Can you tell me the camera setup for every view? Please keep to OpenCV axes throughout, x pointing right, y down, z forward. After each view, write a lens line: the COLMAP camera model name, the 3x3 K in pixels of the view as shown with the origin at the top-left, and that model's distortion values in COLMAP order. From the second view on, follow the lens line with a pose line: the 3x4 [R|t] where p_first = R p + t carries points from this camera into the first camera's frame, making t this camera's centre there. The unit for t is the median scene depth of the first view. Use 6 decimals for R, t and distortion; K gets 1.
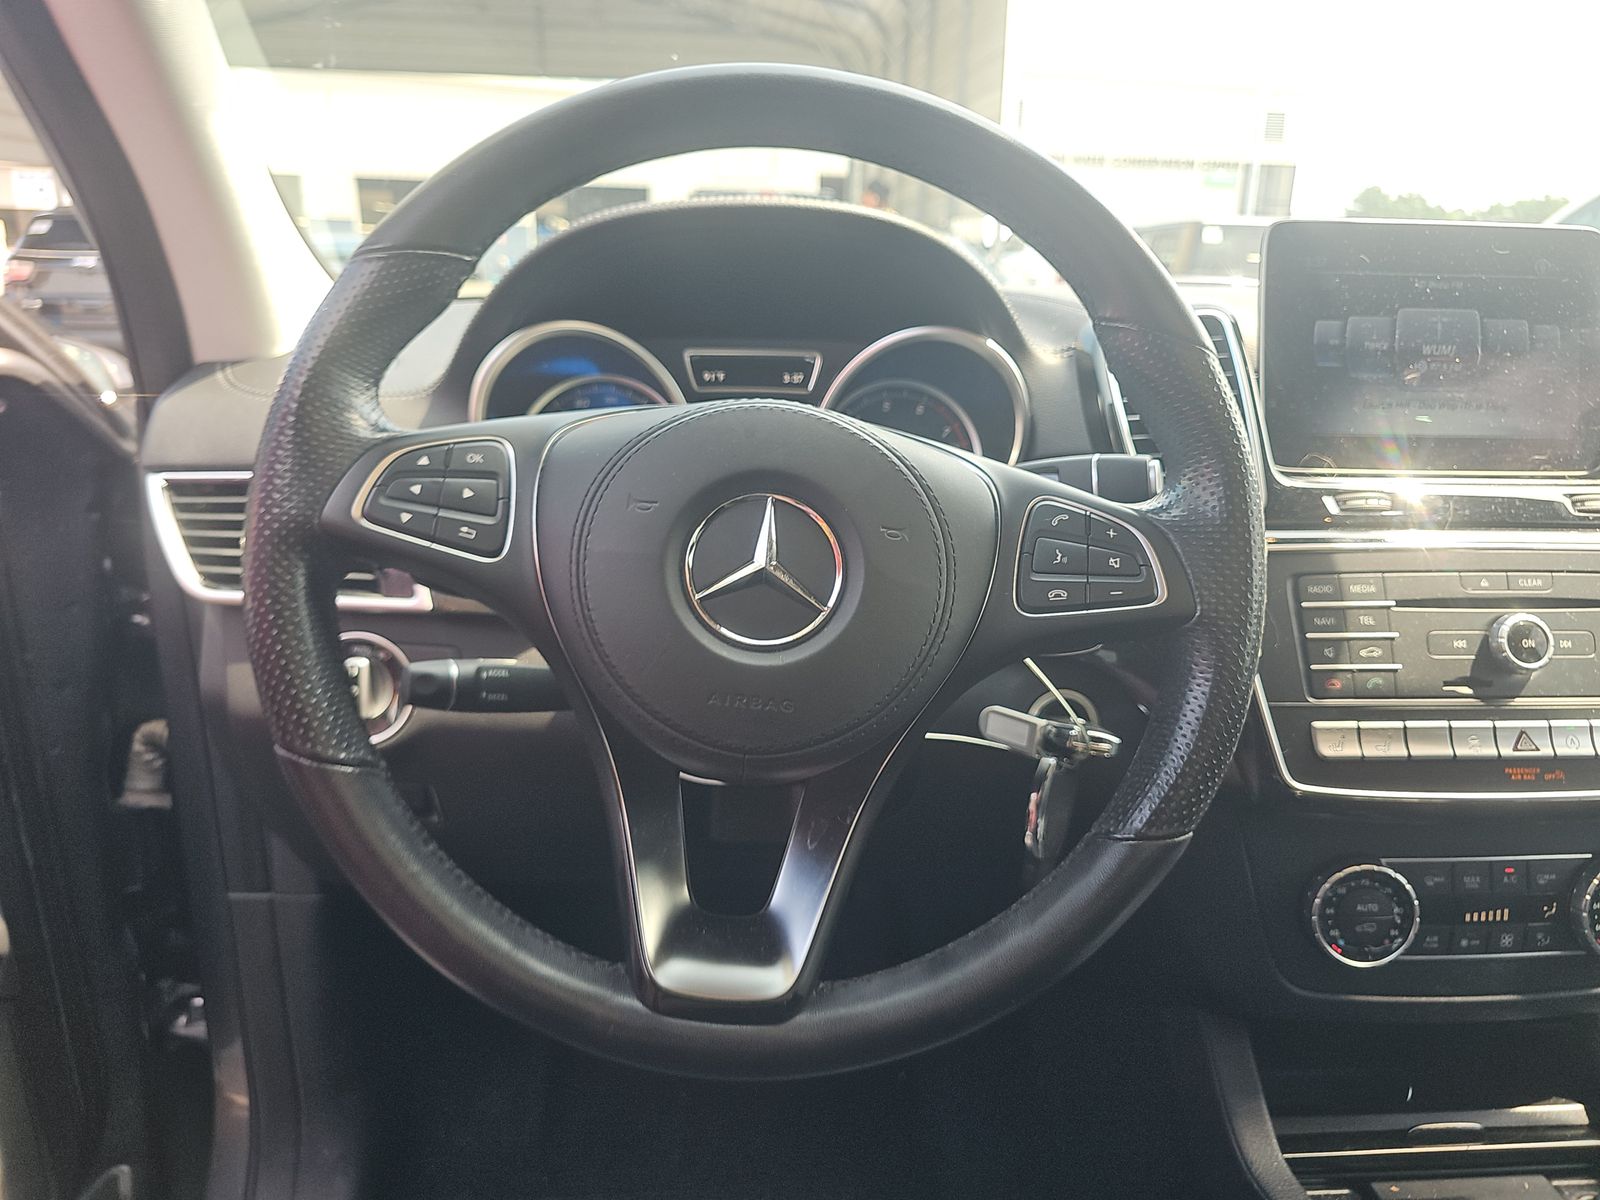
lens RADIAL K [[1070.5, 0, 790.8], [0, 1070.5, 603.5], [0, 0, 1]] dist [0.008261, -0.005768]
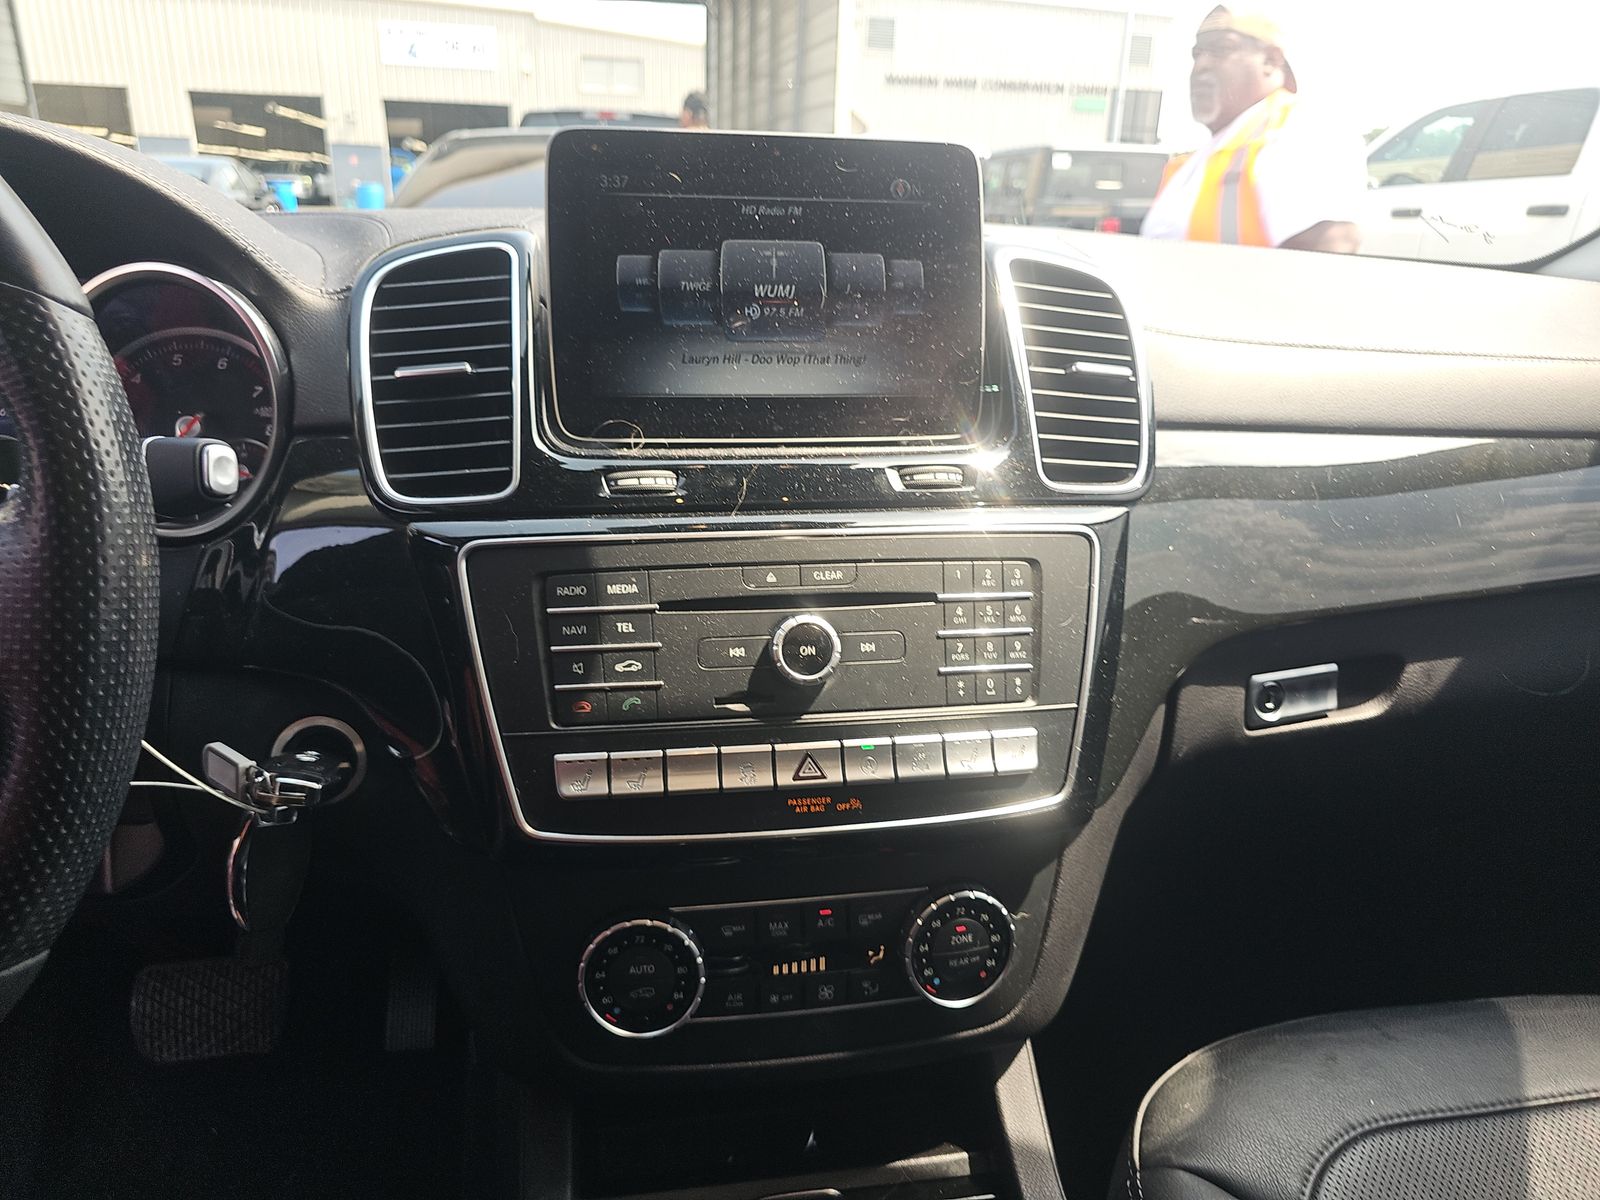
lens RADIAL K [[1070.5, 0, 809.5], [0, 1070.5, 596.1], [0, 0, 1]] dist [0.008261, -0.005768]
pose [[0.995305, -0.029661, 0.092129, 0.596772], [0.024520, 0.998105, 0.056439, -0.050468], [-0.093629, -0.053915, 0.994146, 0.173194]]
